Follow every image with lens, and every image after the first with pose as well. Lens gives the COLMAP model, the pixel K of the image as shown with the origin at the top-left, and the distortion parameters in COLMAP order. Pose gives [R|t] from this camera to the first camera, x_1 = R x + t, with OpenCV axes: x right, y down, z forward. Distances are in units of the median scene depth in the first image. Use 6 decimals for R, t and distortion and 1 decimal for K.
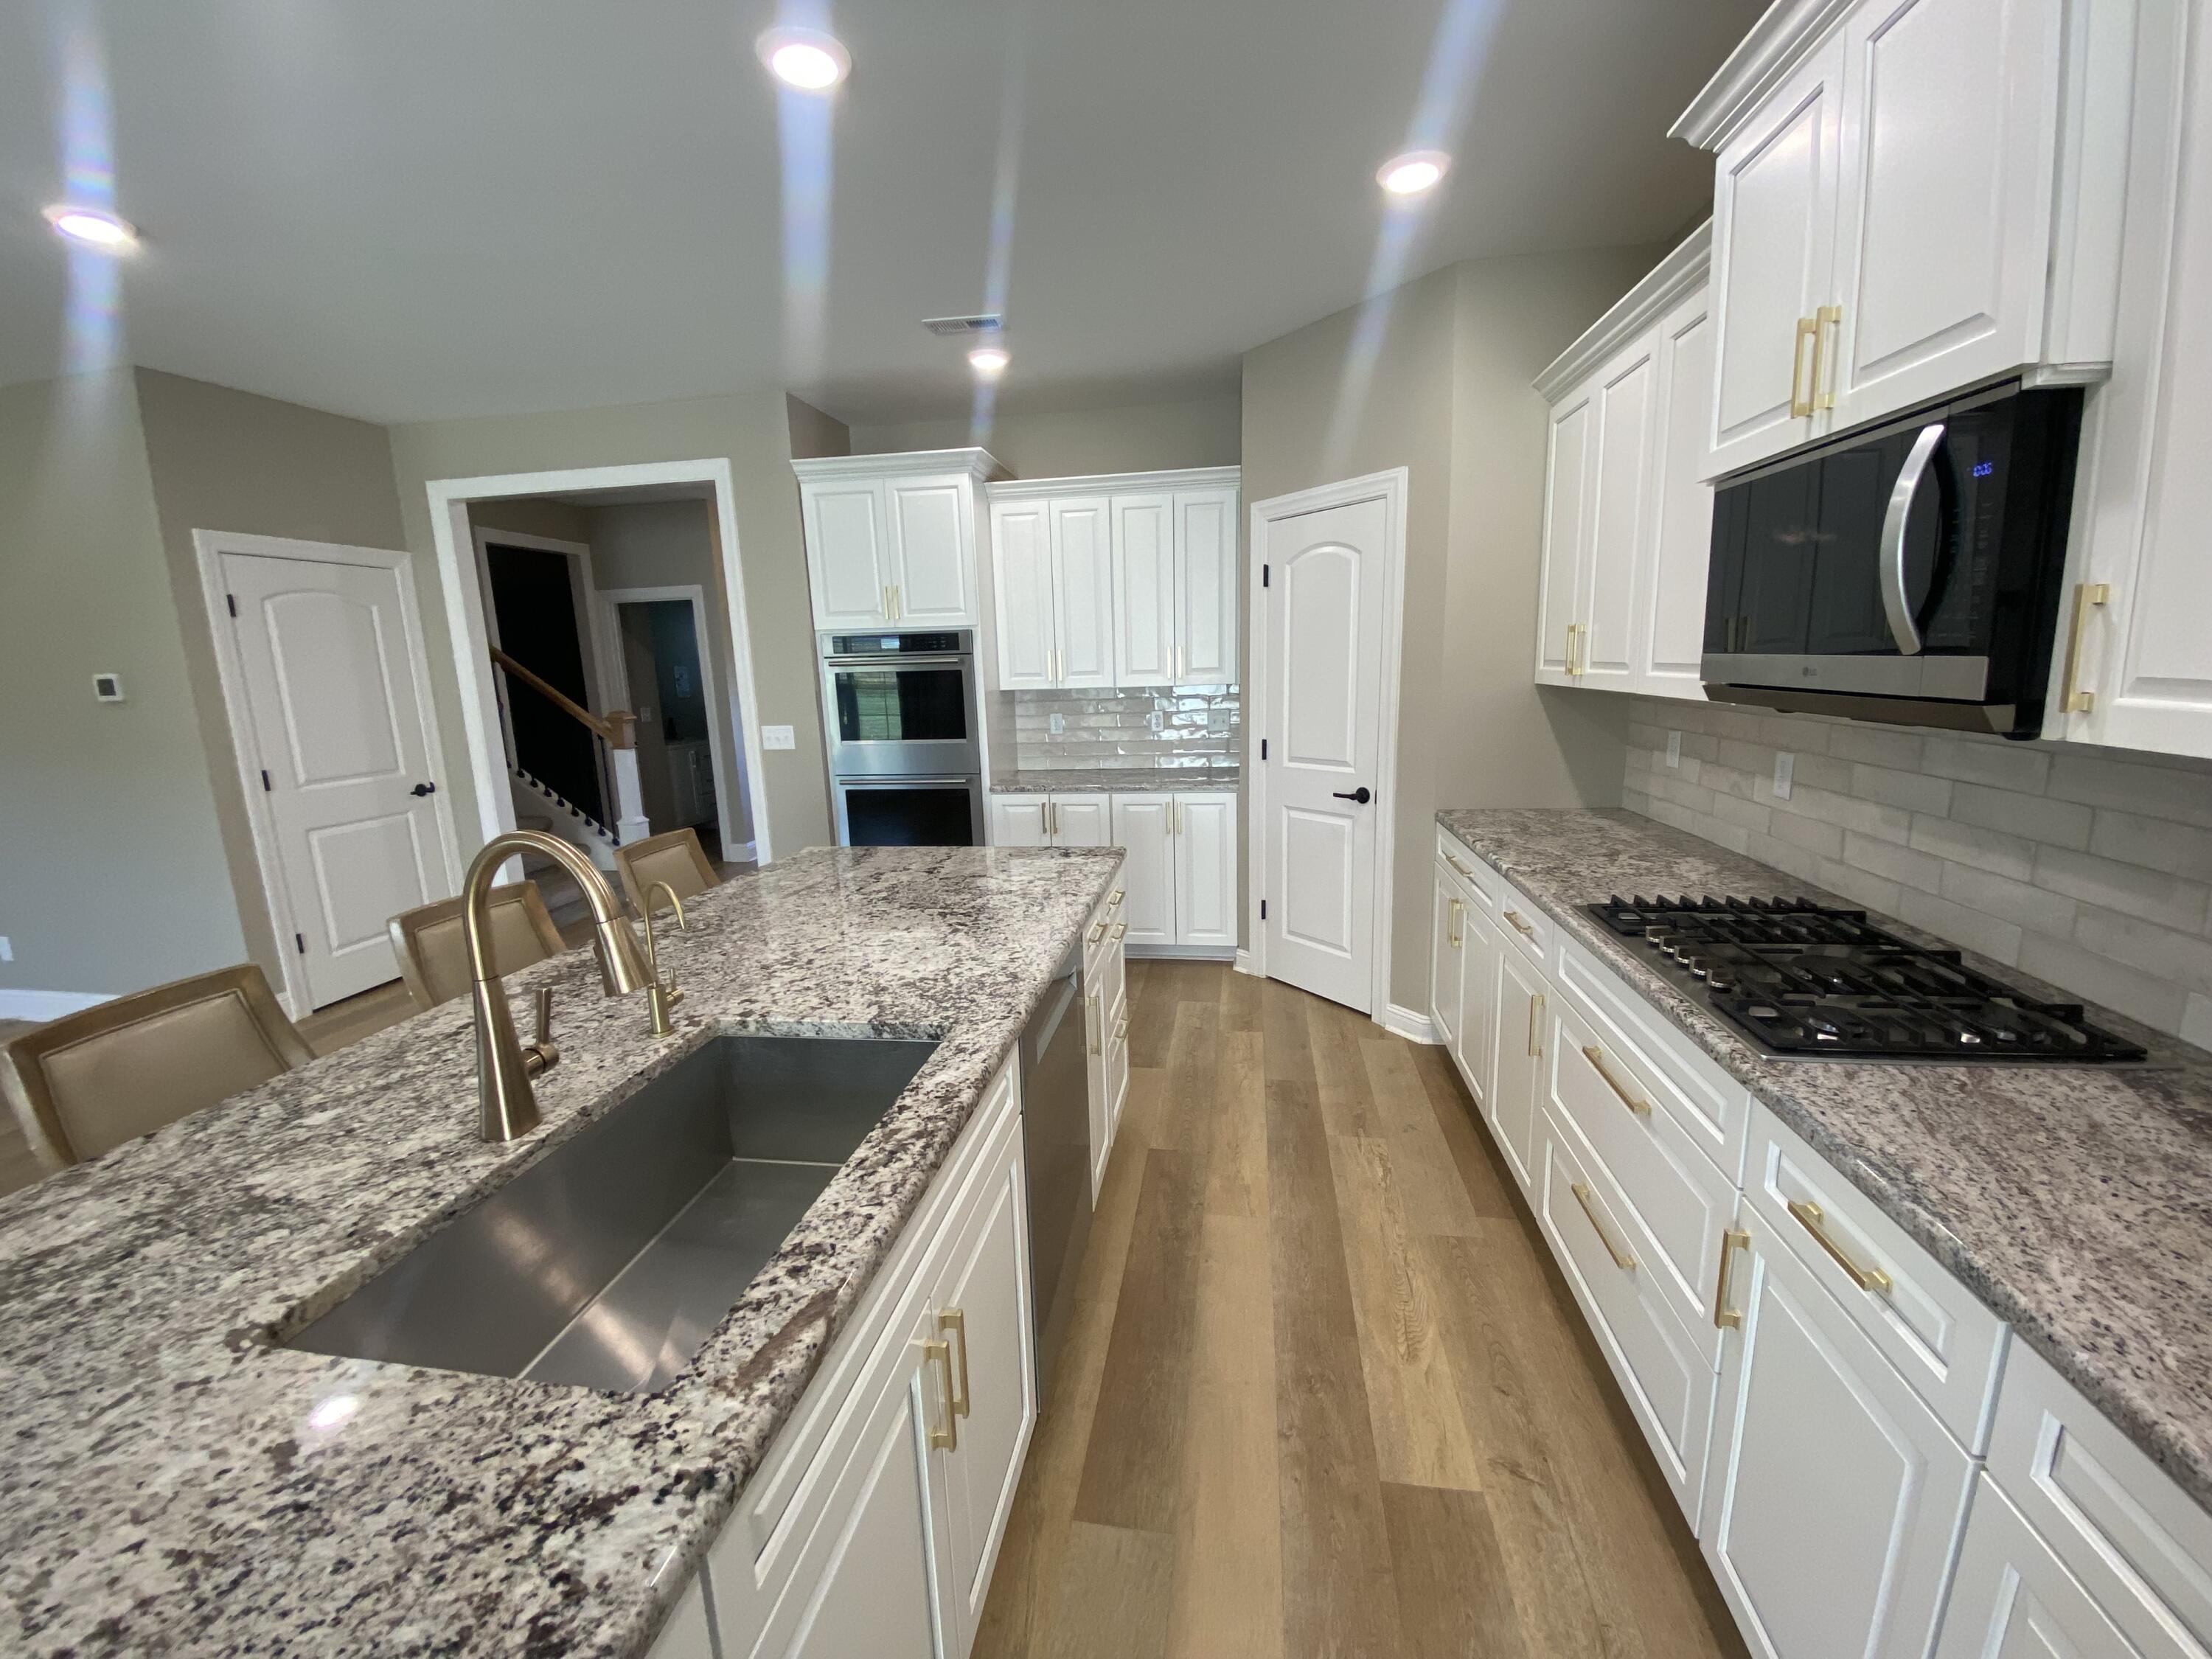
lens RADIAL K [[893.0, 0, 1104.8], [0, 893.0, 835.1], [0, 0, 1]] dist [0.017378, -0.019683]
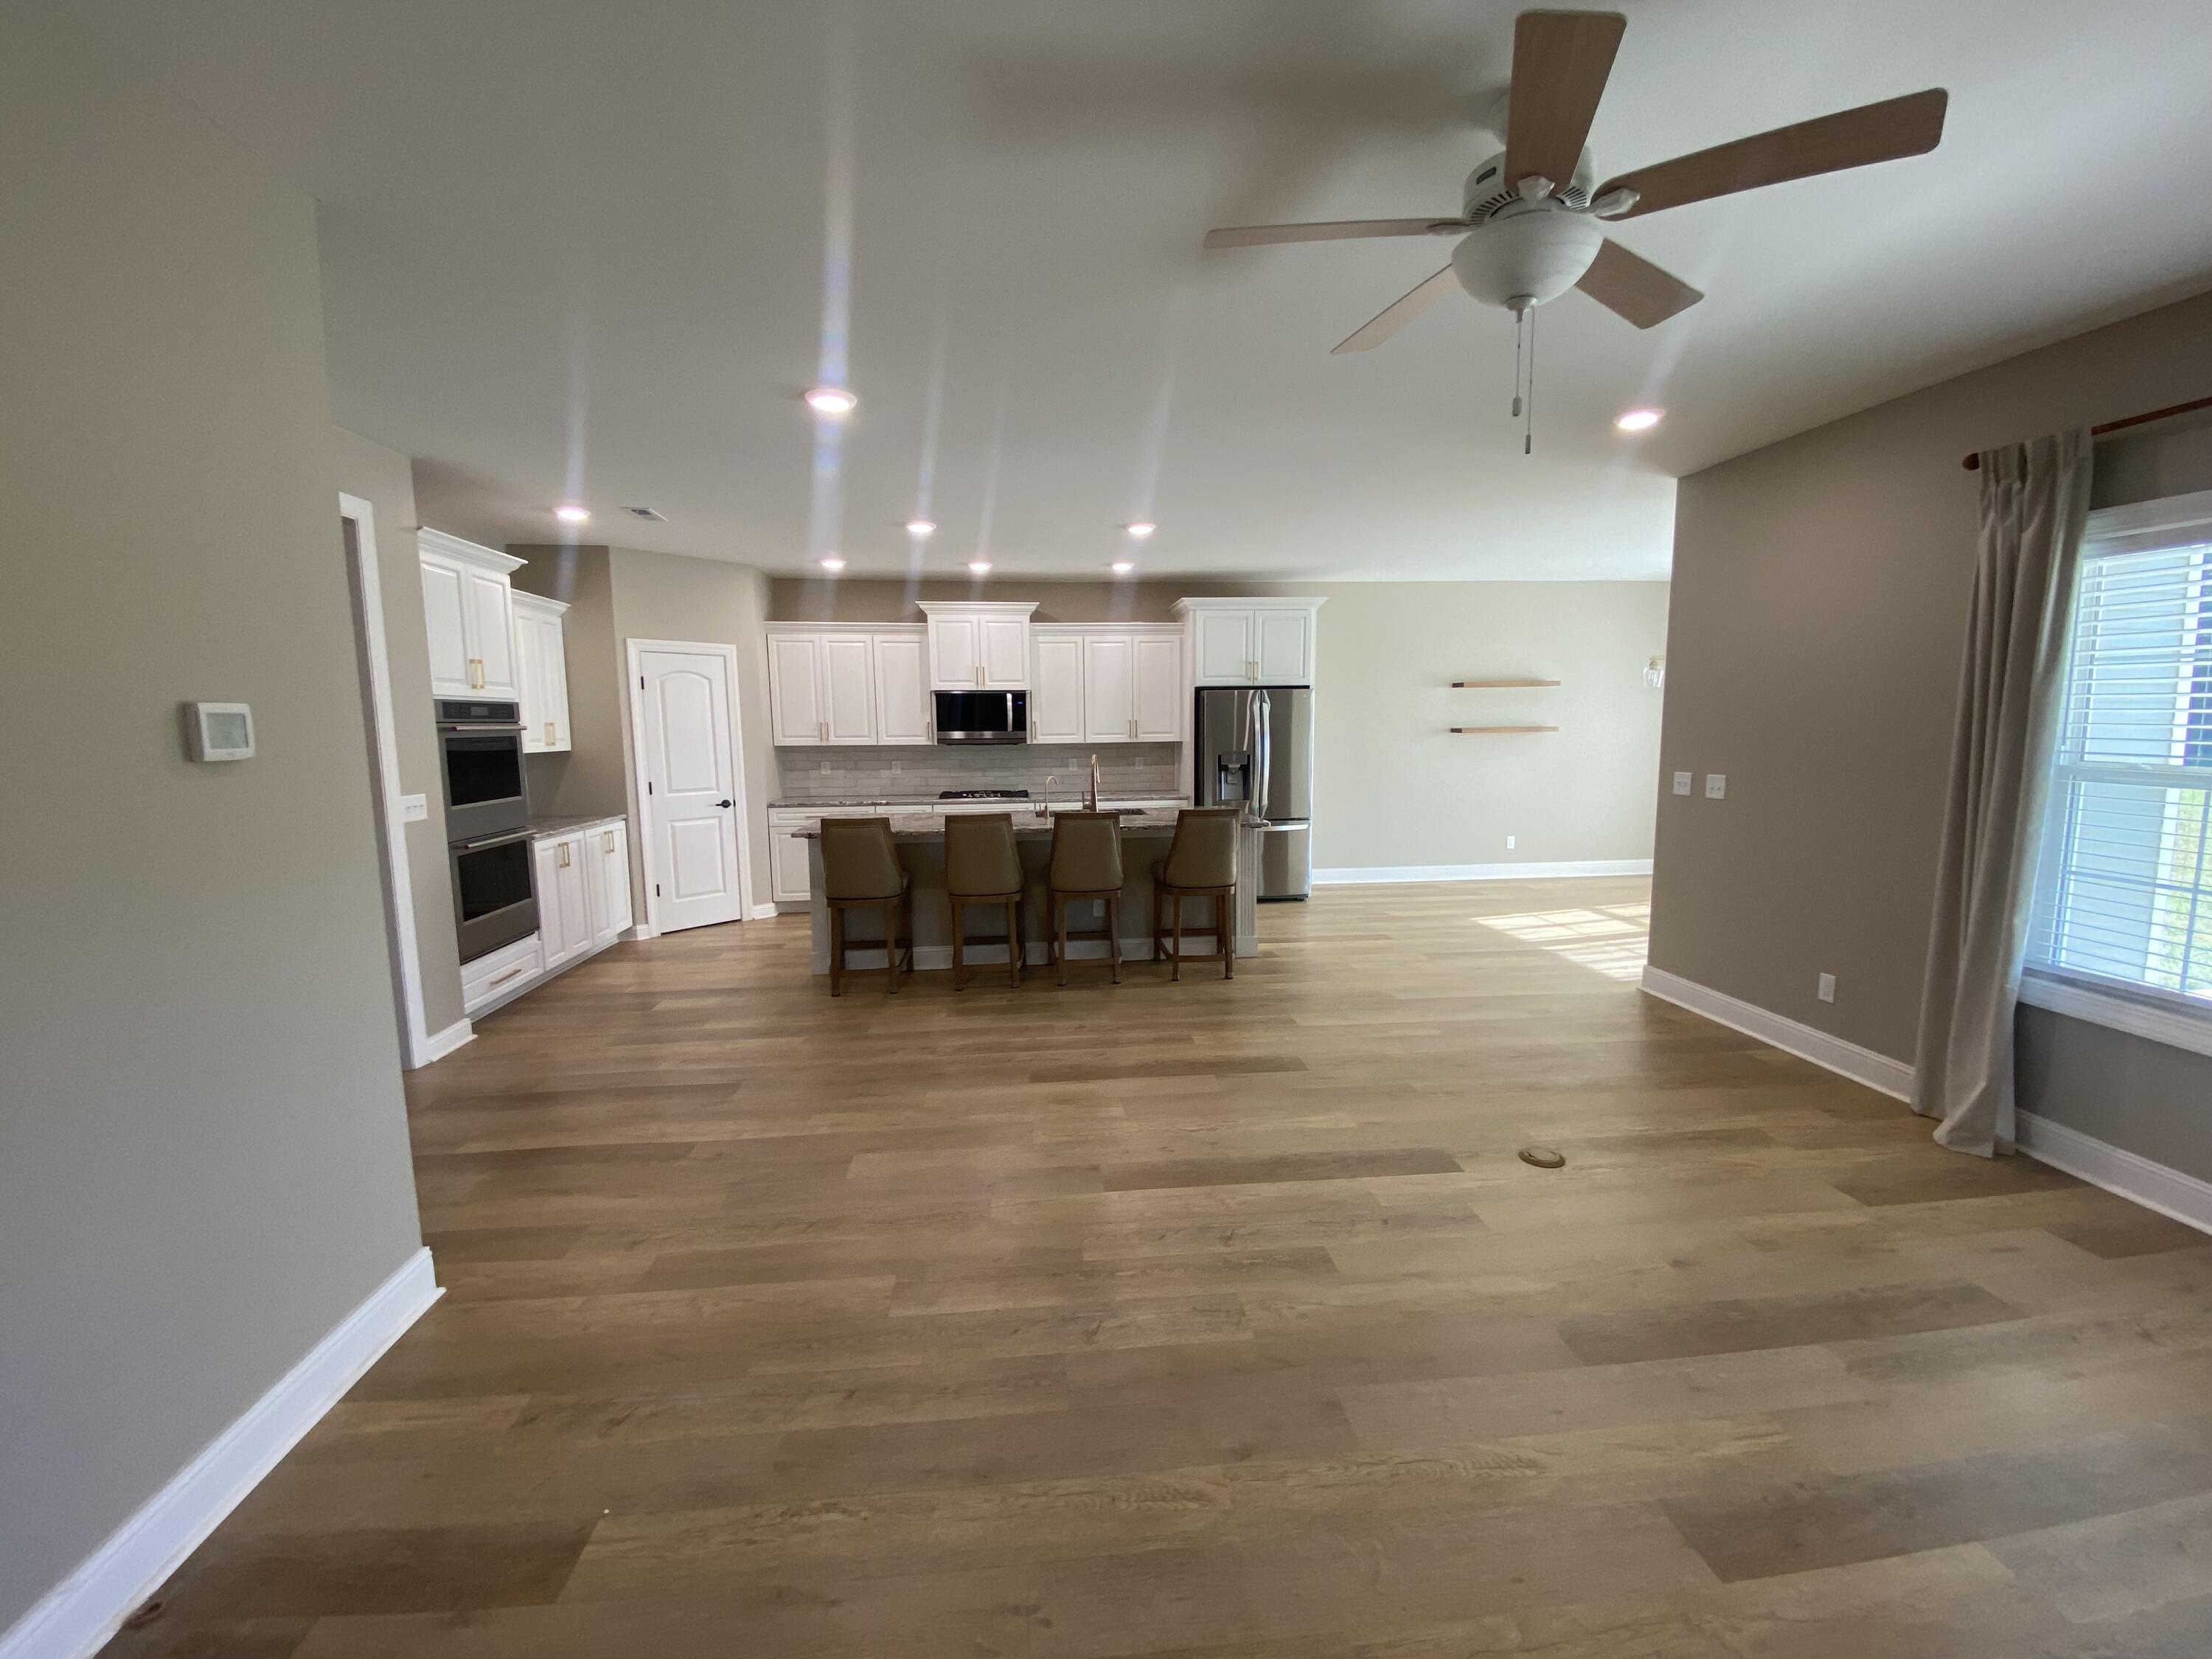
lens RADIAL K [[880.9, 0, 1106.0], [0, 880.9, 829.5], [0, 0, 1]] dist [0.033616, -0.028357]
pose [[-0.256810, -0.079017, 0.963226, -2.094347], [0.203098, 0.969985, 0.133720, -0.094314], [-0.944881, 0.229970, -0.233054, 0.815385]]
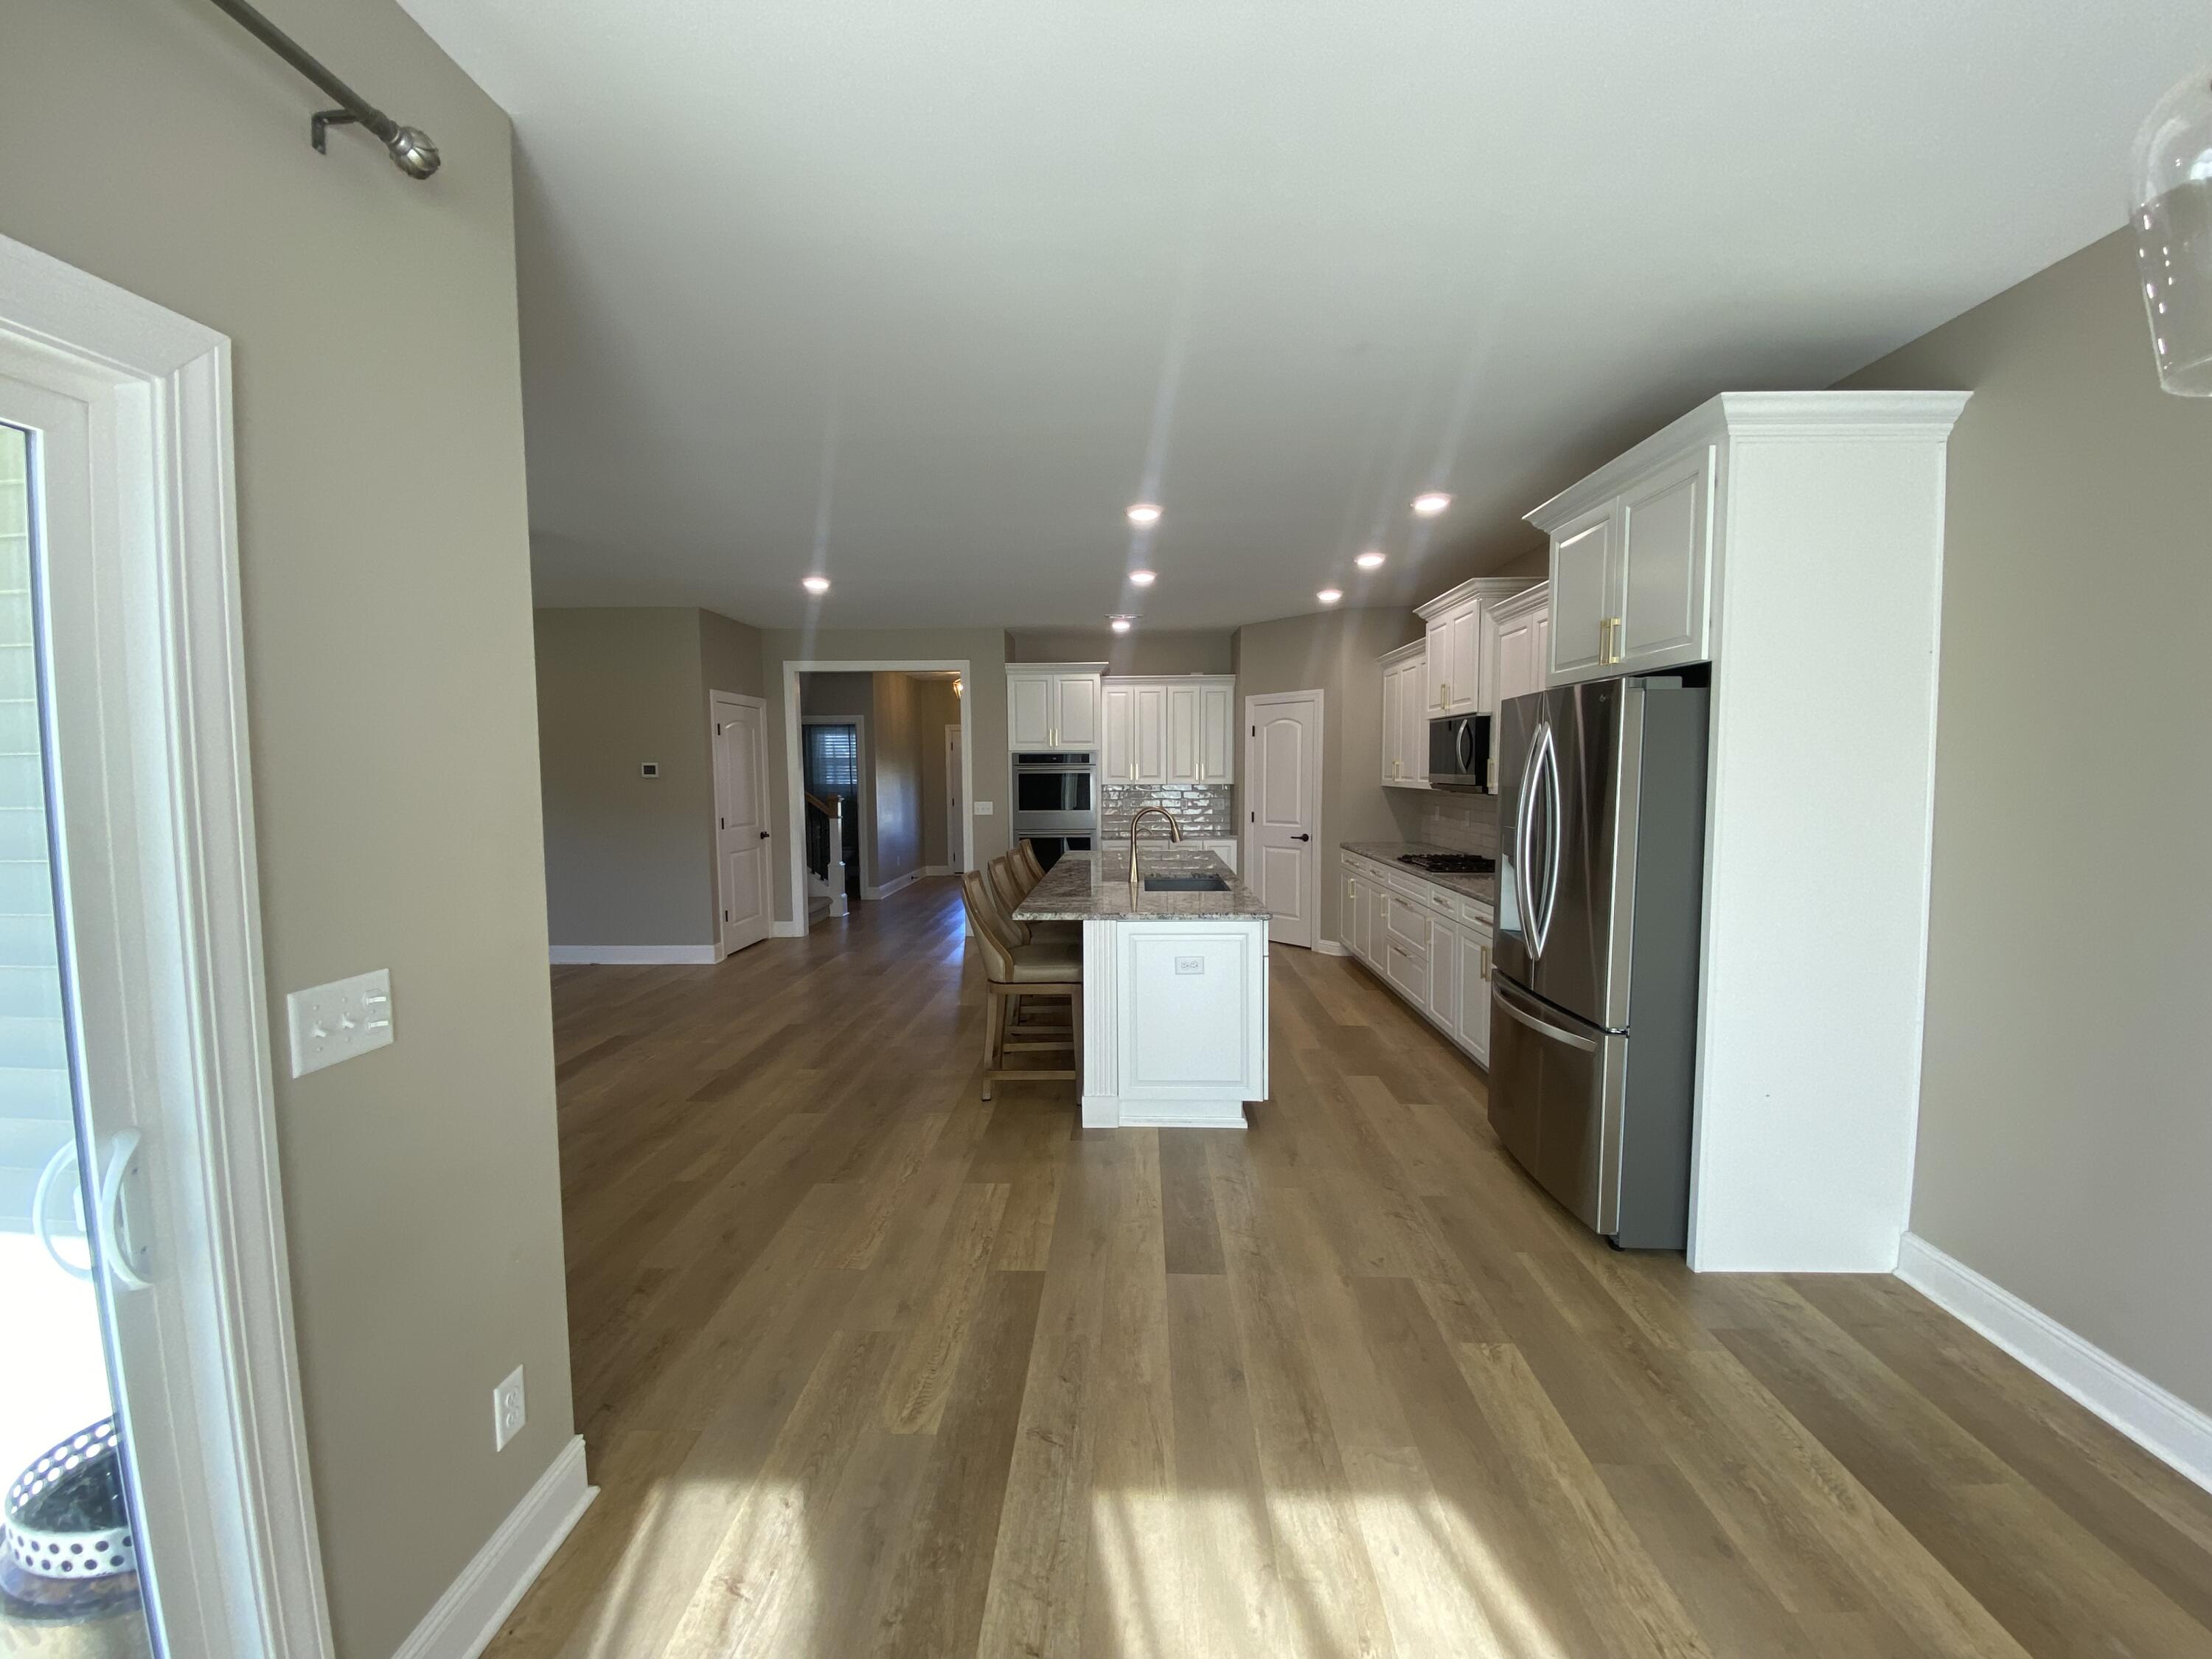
lens RADIAL K [[880.9, 0, 1106.0], [0, 880.9, 829.5], [0, 0, 1]] dist [0.033616, -0.028357]
pose [[0.992066, 0.016523, 0.124630, -0.506997], [-0.000694, 0.992030, -0.125997, 0.232941], [-0.125719, 0.124911, 0.984171, -1.143927]]
